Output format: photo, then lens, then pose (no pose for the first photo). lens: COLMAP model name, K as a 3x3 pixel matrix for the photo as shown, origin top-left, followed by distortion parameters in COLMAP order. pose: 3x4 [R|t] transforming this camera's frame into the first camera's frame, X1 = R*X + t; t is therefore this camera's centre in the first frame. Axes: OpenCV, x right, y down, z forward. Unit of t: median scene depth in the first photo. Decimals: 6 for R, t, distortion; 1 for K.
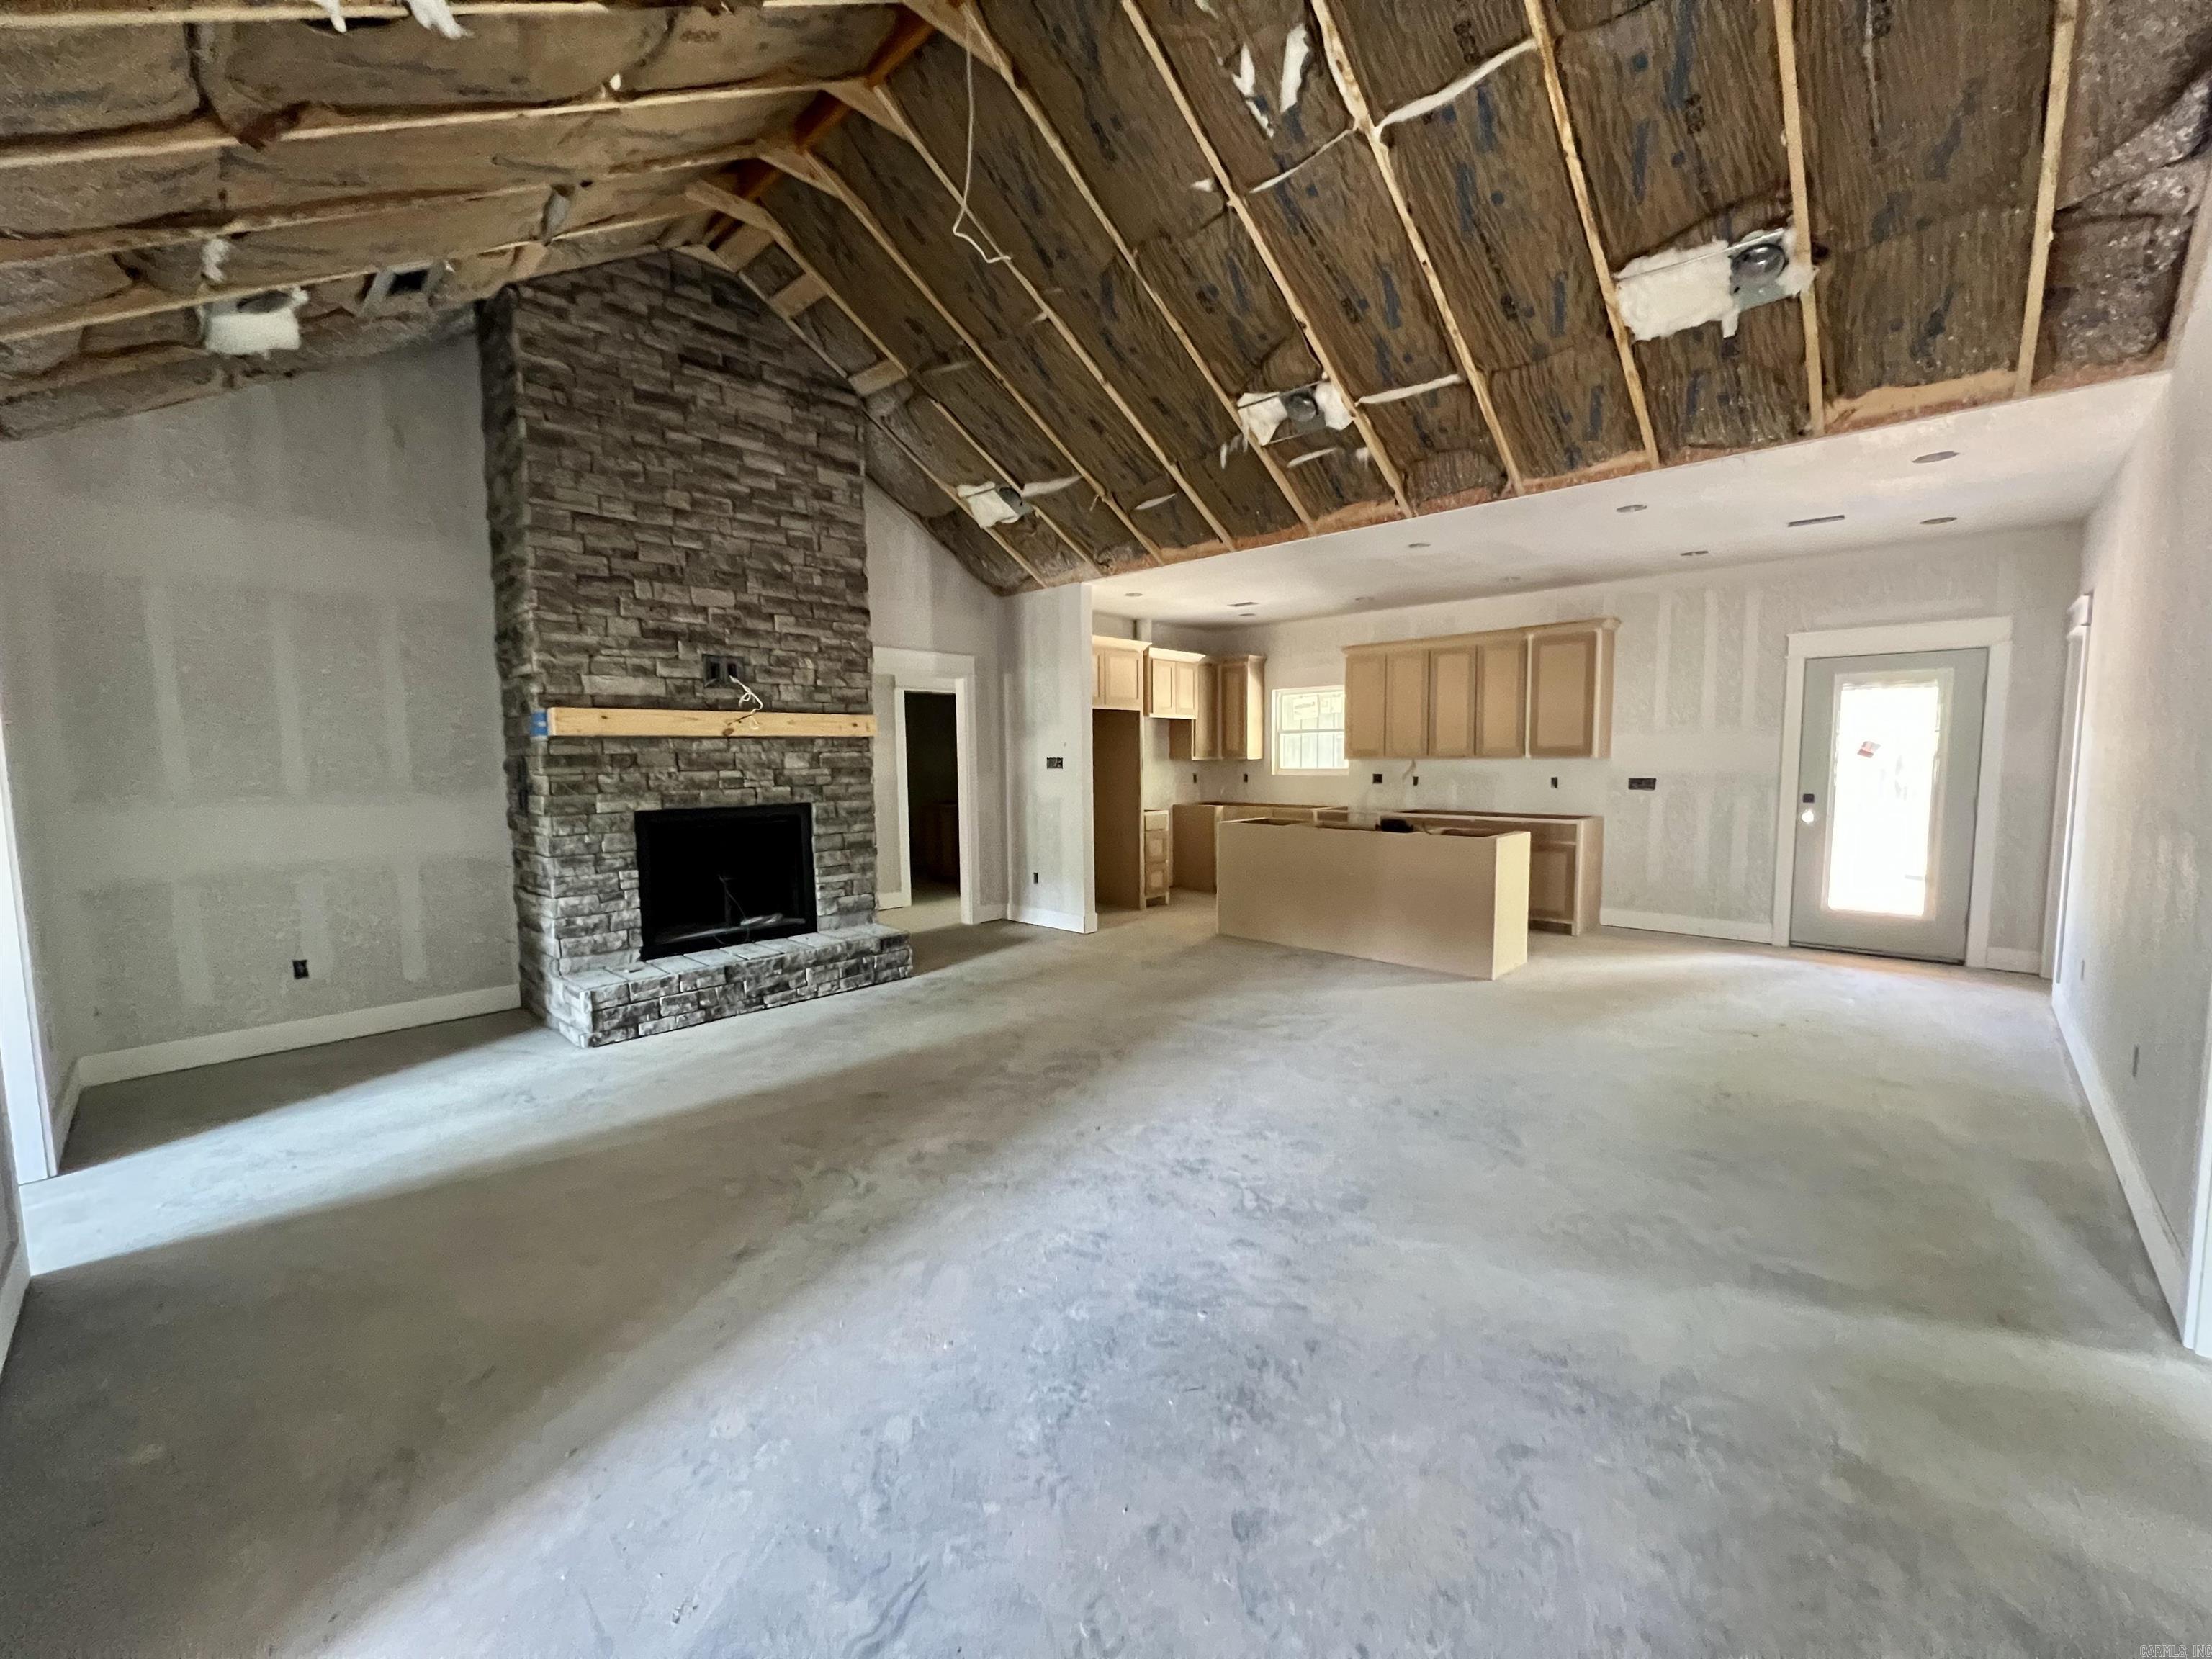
lens RADIAL K [[885.3, 0, 1107.0], [0, 885.3, 826.5], [0, 0, 1]] dist [-0.003638, 0.000885]
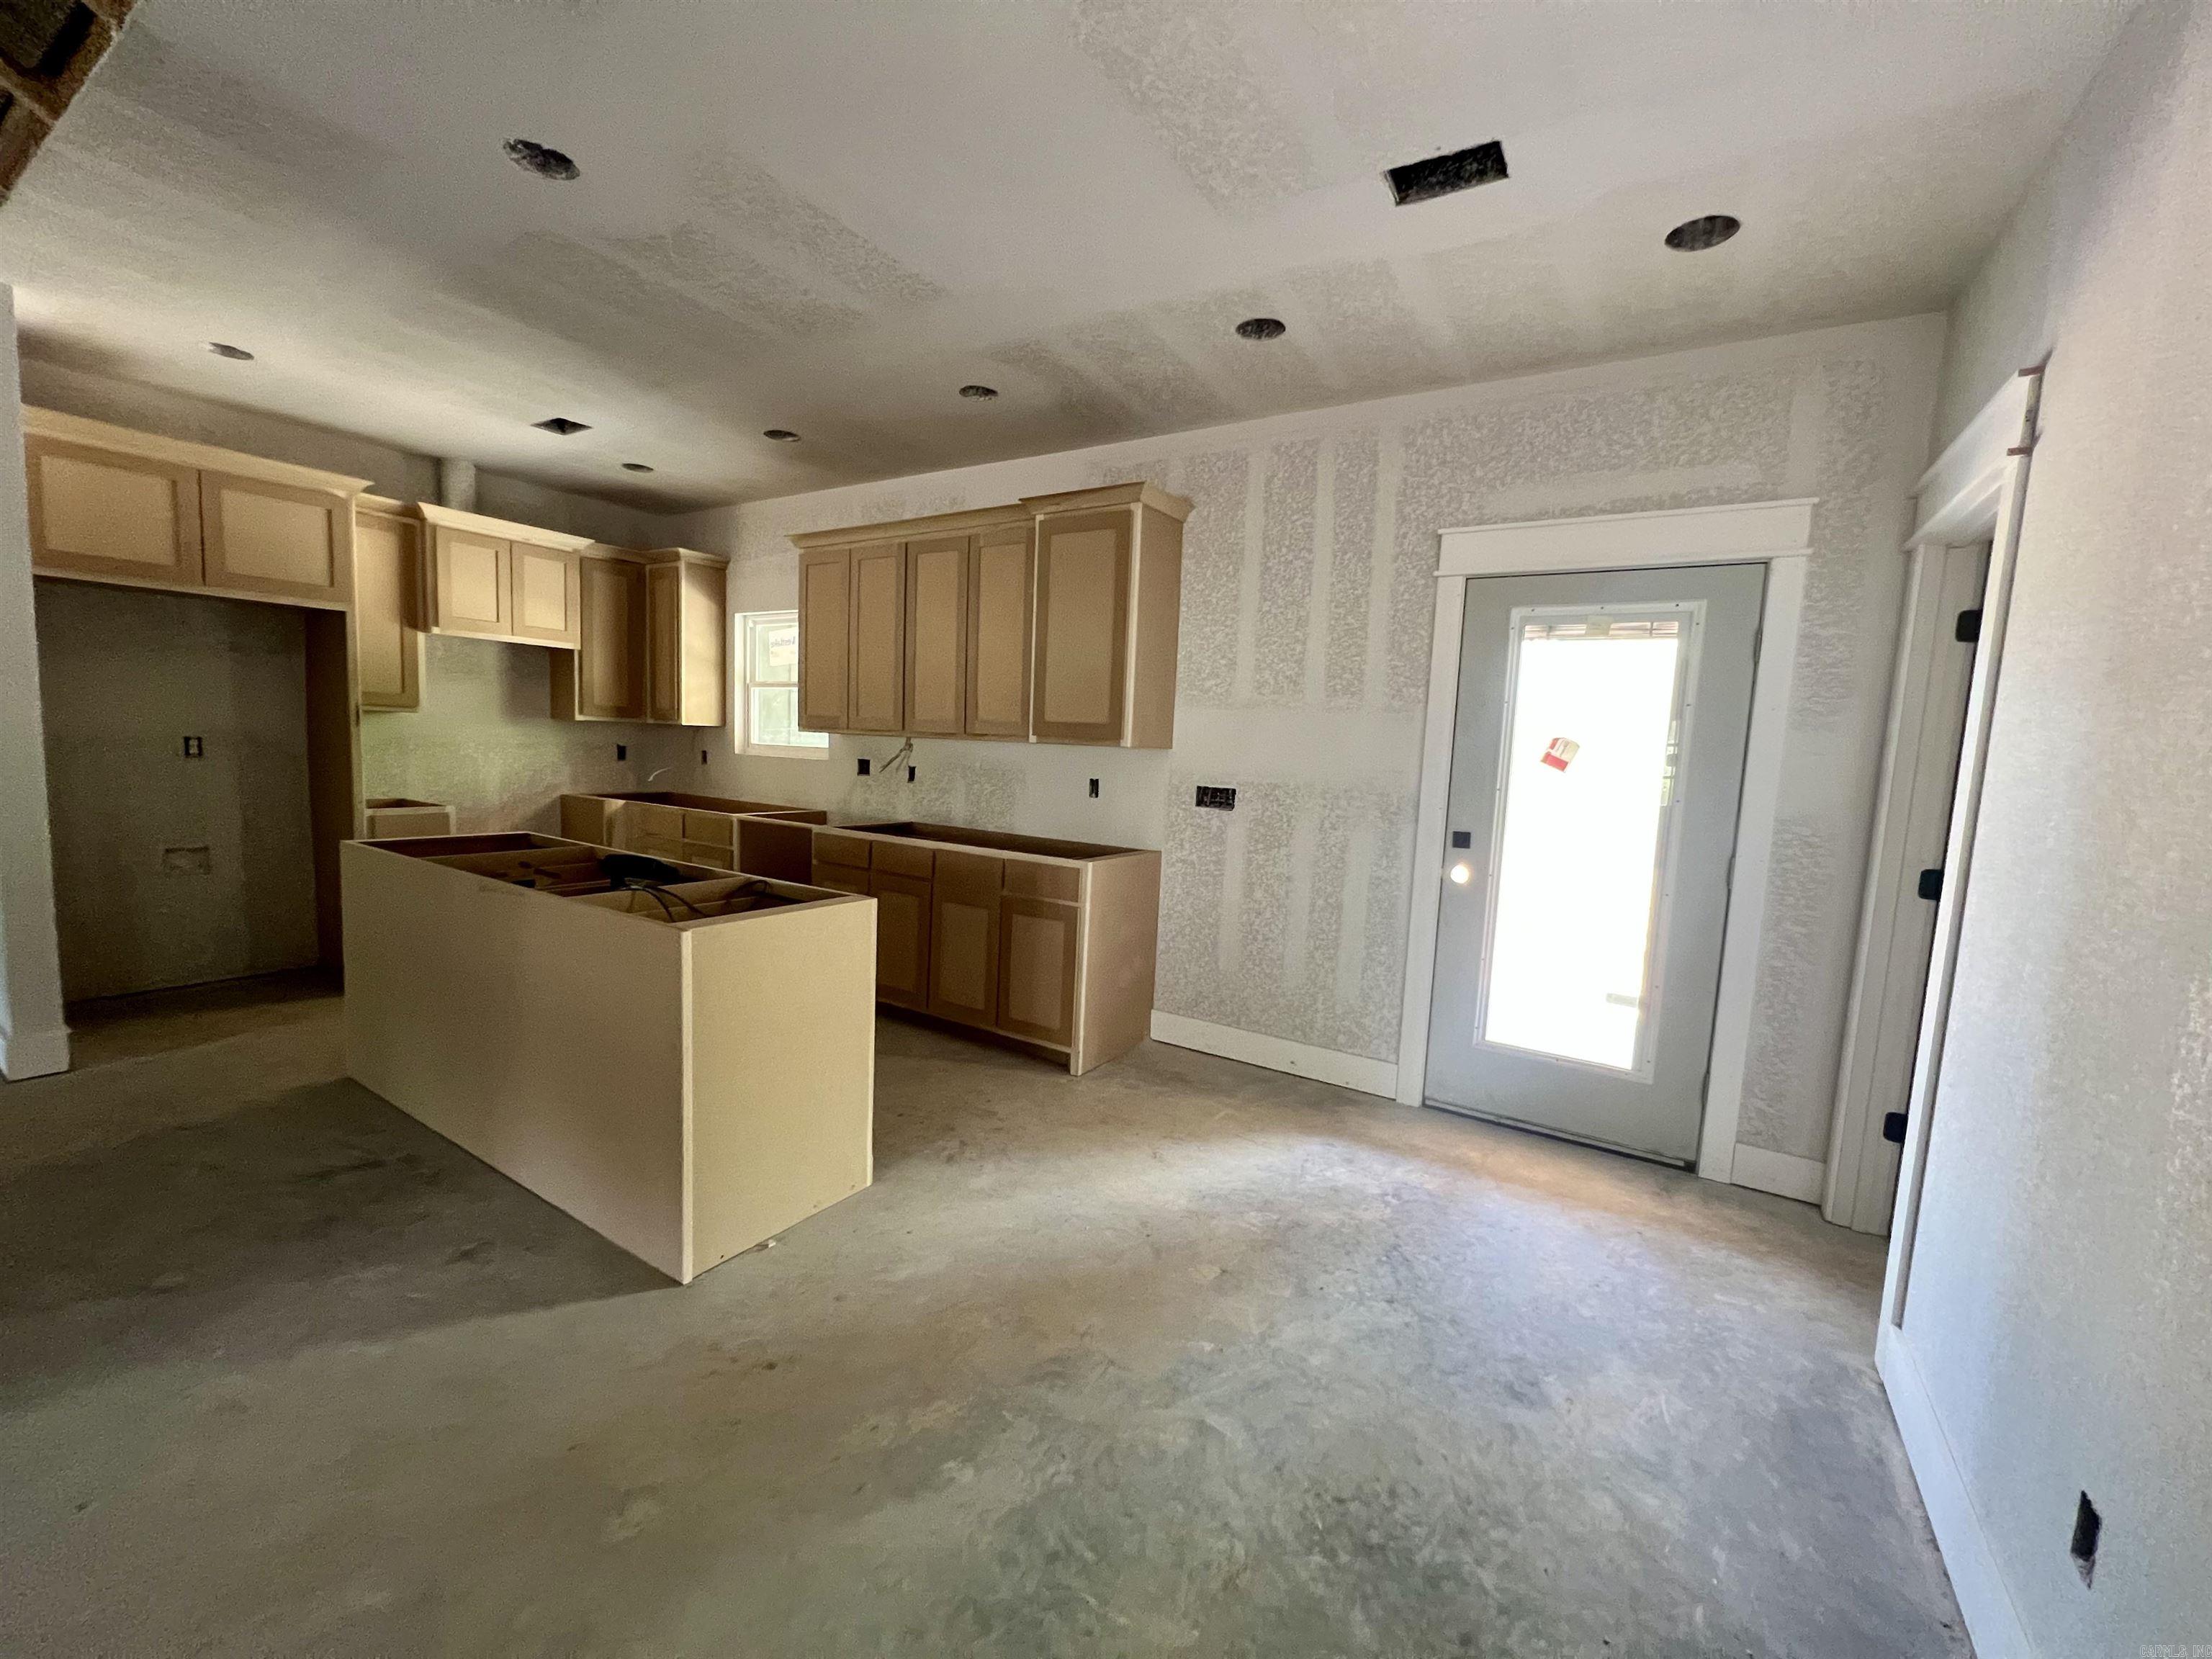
lens RADIAL K [[885.3, 0, 1112.6], [0, 885.3, 828.1], [0, 0, 1]] dist [-0.003638, 0.000885]
pose [[0.978593, 0.035553, 0.202712, 0.532062], [-0.039180, 0.999135, 0.013908, -0.042681], [-0.202042, -0.021553, 0.979140, 0.575609]]
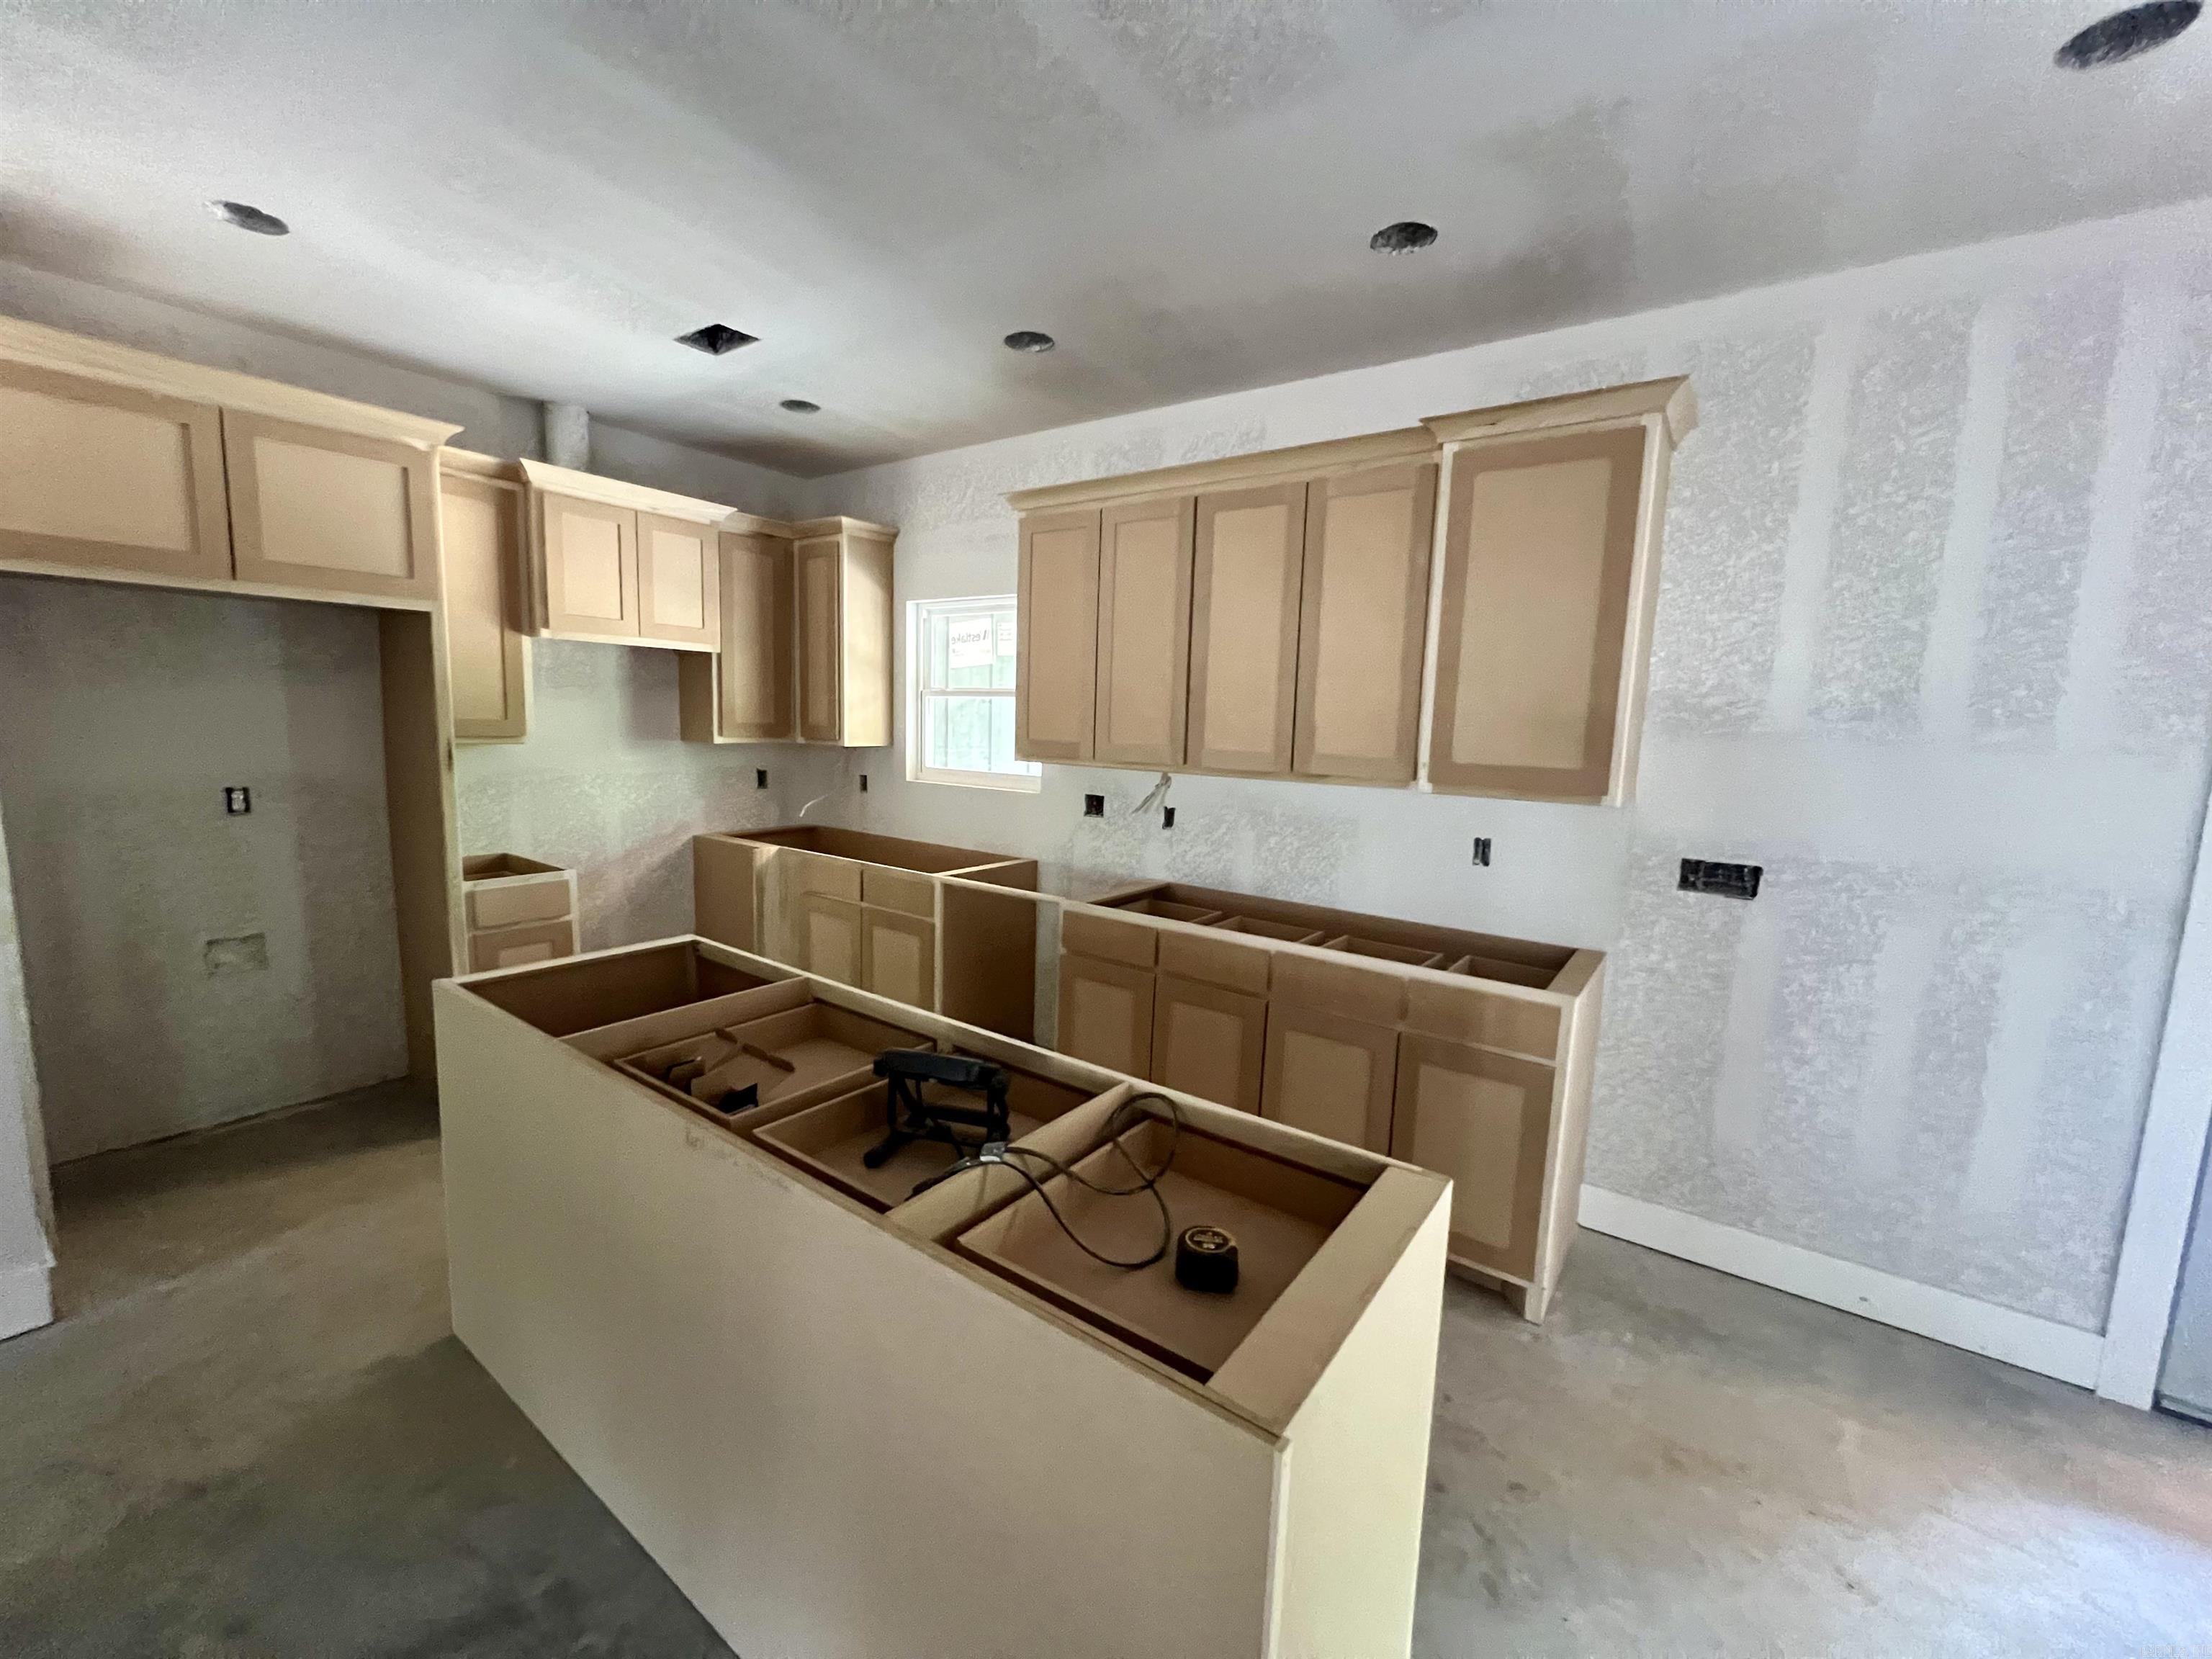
lens RADIAL K [[885.3, 0, 1111.2], [0, 885.3, 828.4], [0, 0, 1]] dist [-0.003638, 0.000885]
pose [[0.989251, 0.026661, 0.143774, 0.380011], [-0.033279, 0.998485, 0.043821, -0.095080], [-0.142388, -0.048135, 0.988640, 0.842501]]
